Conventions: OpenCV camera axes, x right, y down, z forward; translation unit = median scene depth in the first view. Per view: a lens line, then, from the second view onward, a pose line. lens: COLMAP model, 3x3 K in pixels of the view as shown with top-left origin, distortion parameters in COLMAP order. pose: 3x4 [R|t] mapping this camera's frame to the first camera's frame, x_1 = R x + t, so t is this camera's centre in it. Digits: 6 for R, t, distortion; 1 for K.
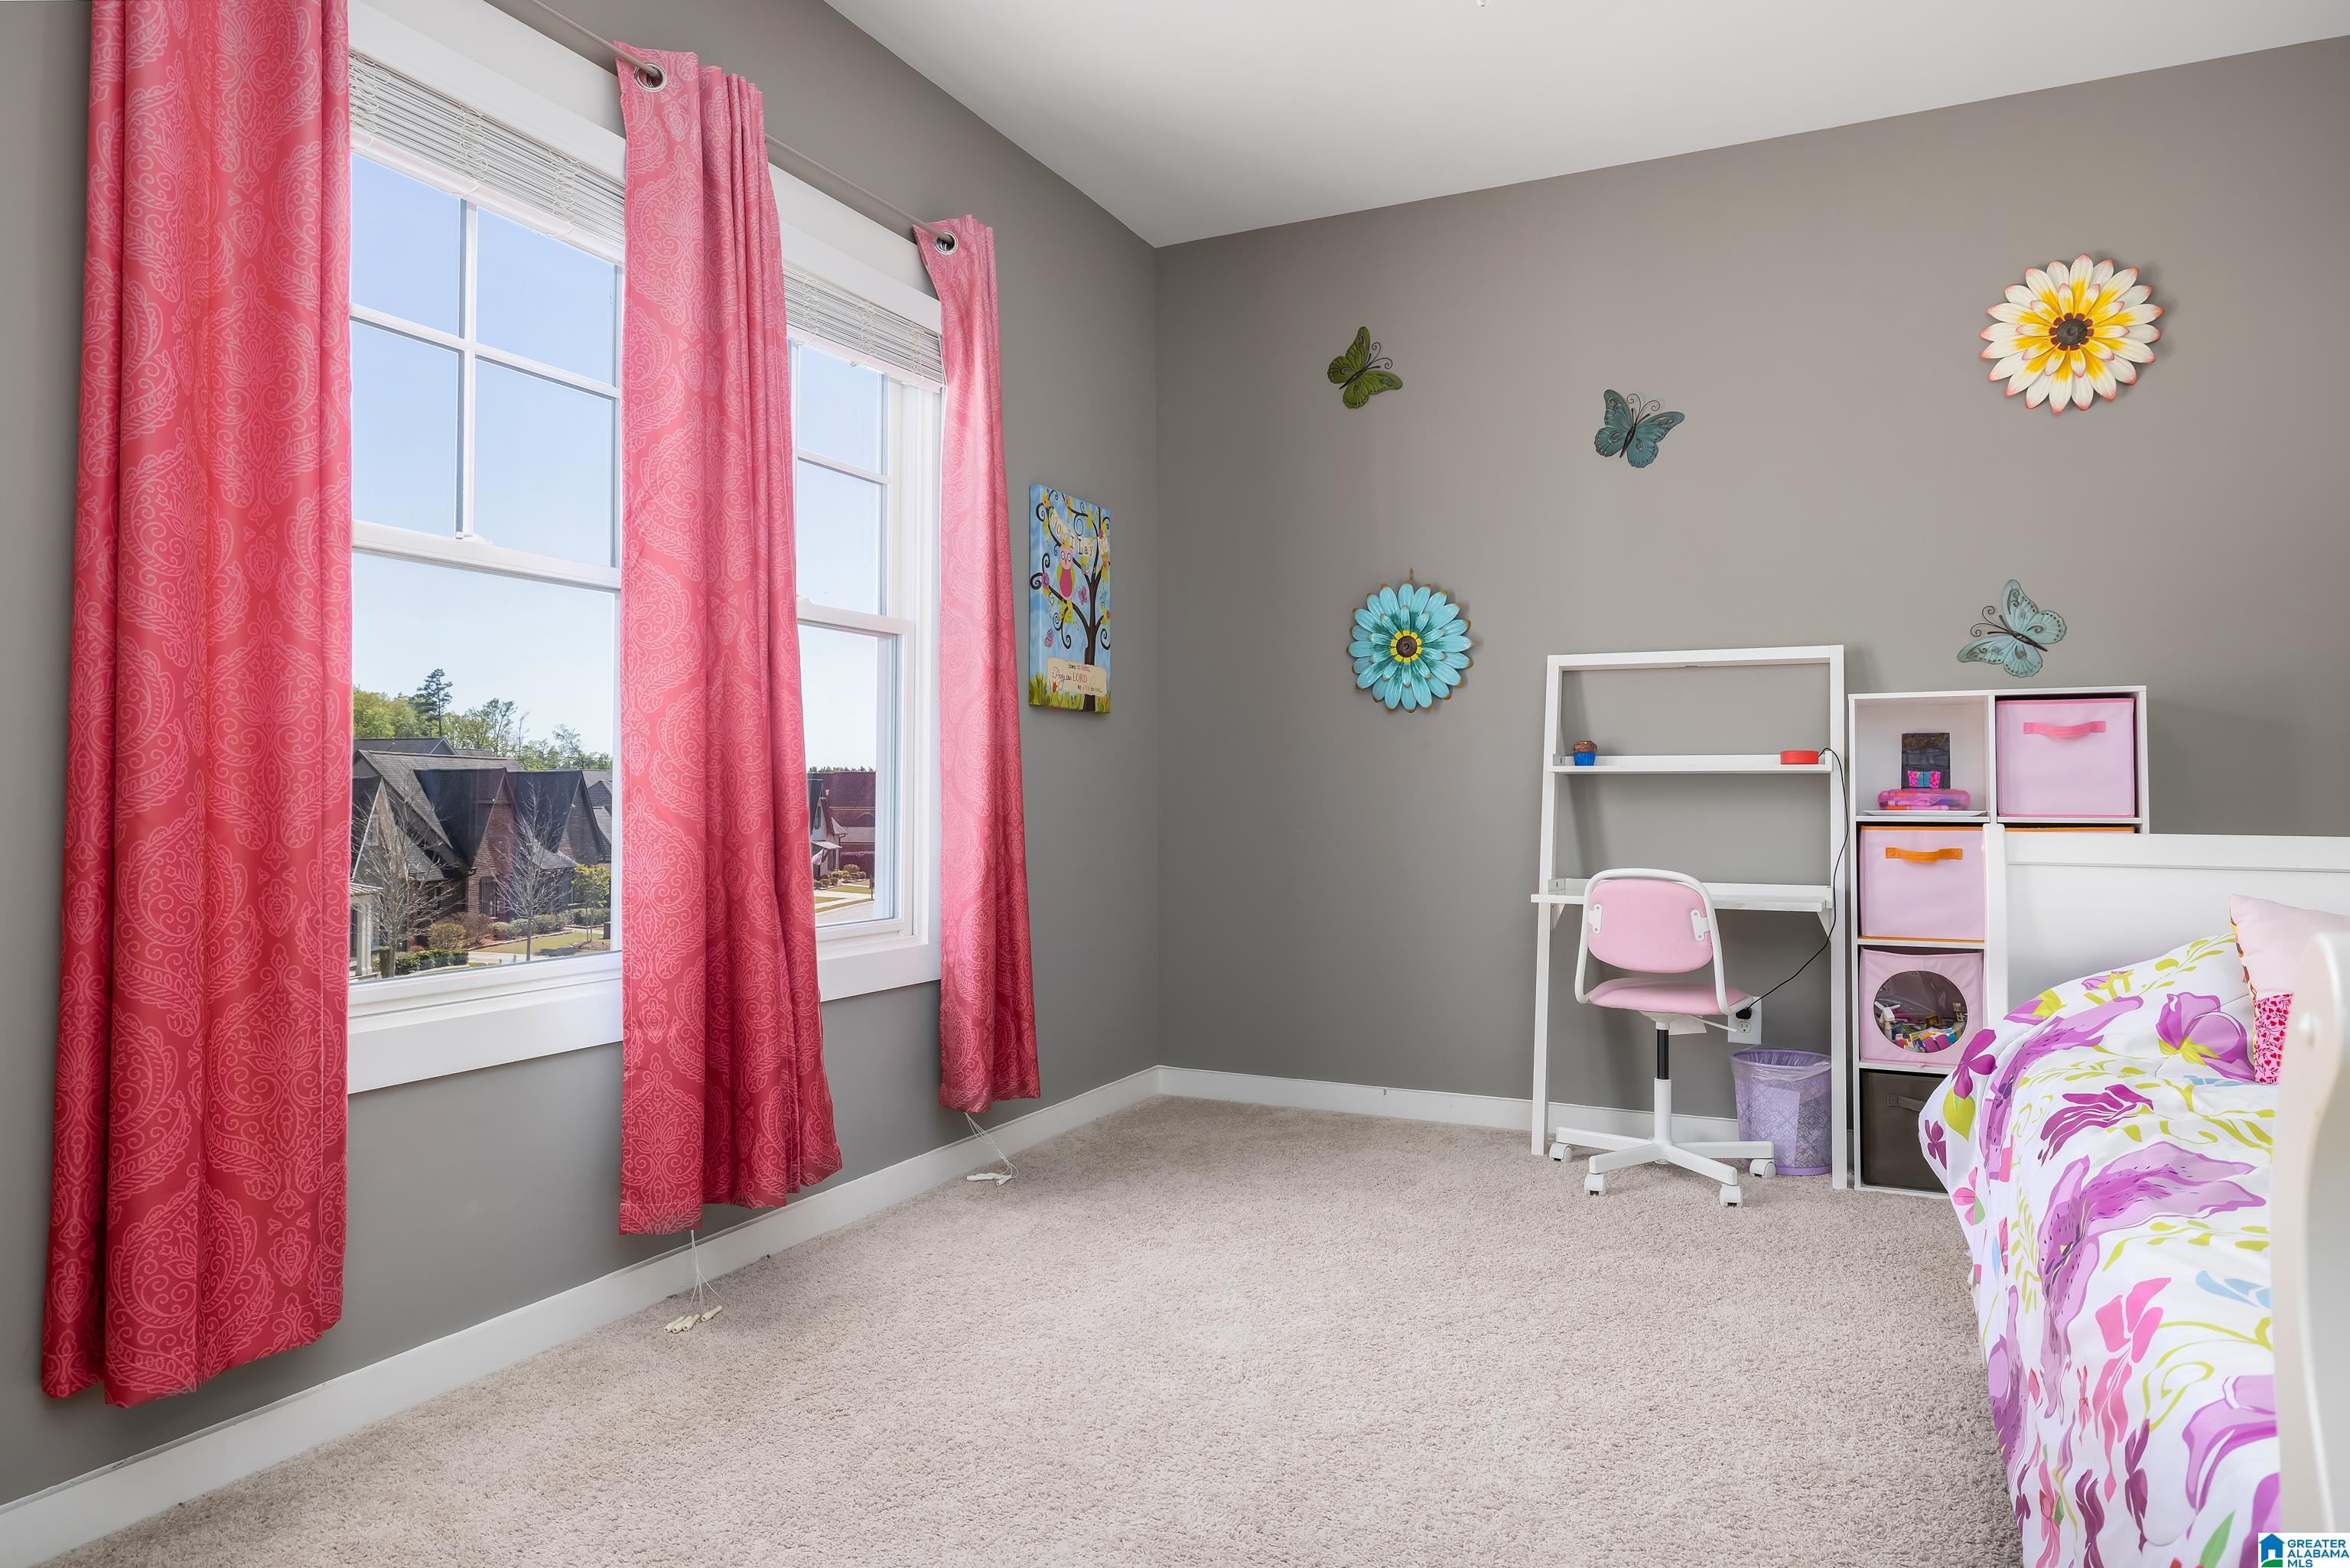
lens RADIAL K [[1497.7, 0, 1175.0], [0, 1497.7, 784.0], [0, 0, 1]] dist [0.006963, 0.000769]
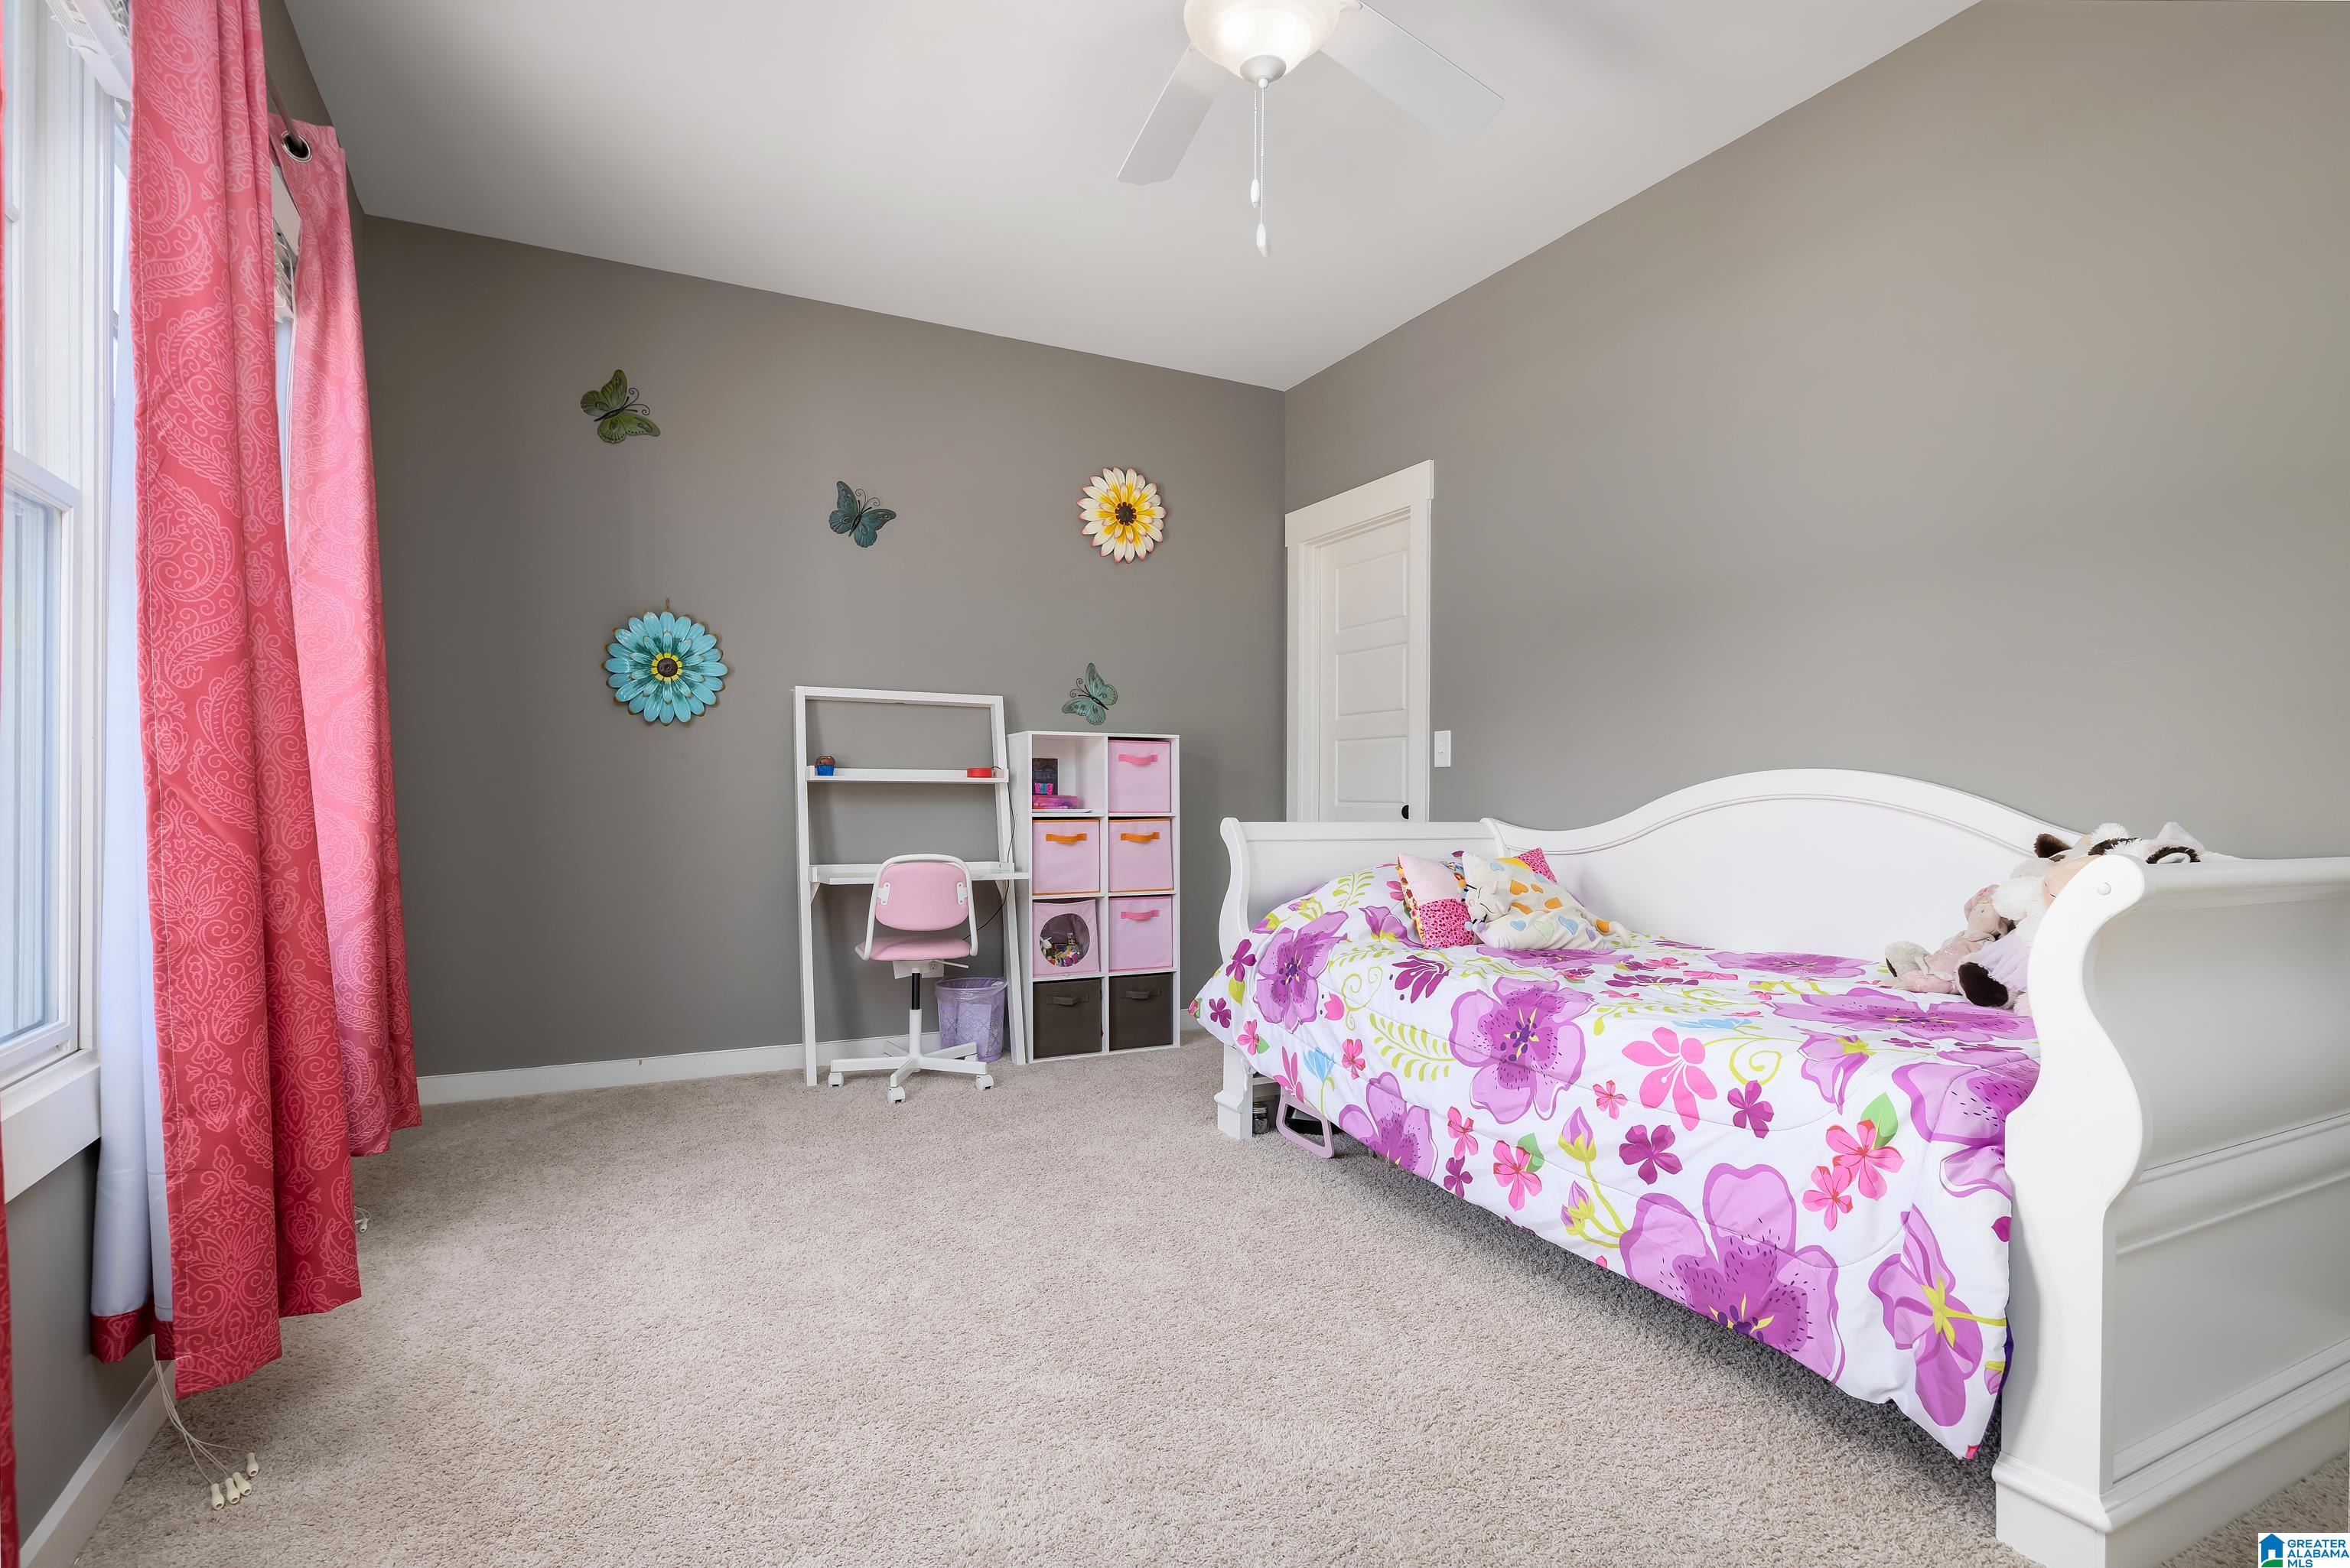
lens RADIAL K [[1150.0, 0, 1172.9], [0, 1150.0, 823.6], [0, 0, 1]] dist [-0.000552, -0.000187]
pose [[0.606134, -0.016568, 0.795190, -0.356410], [-0.008152, 0.999601, 0.027041, -0.000294], [-0.795321, -0.022872, 0.605757, 0.193036]]
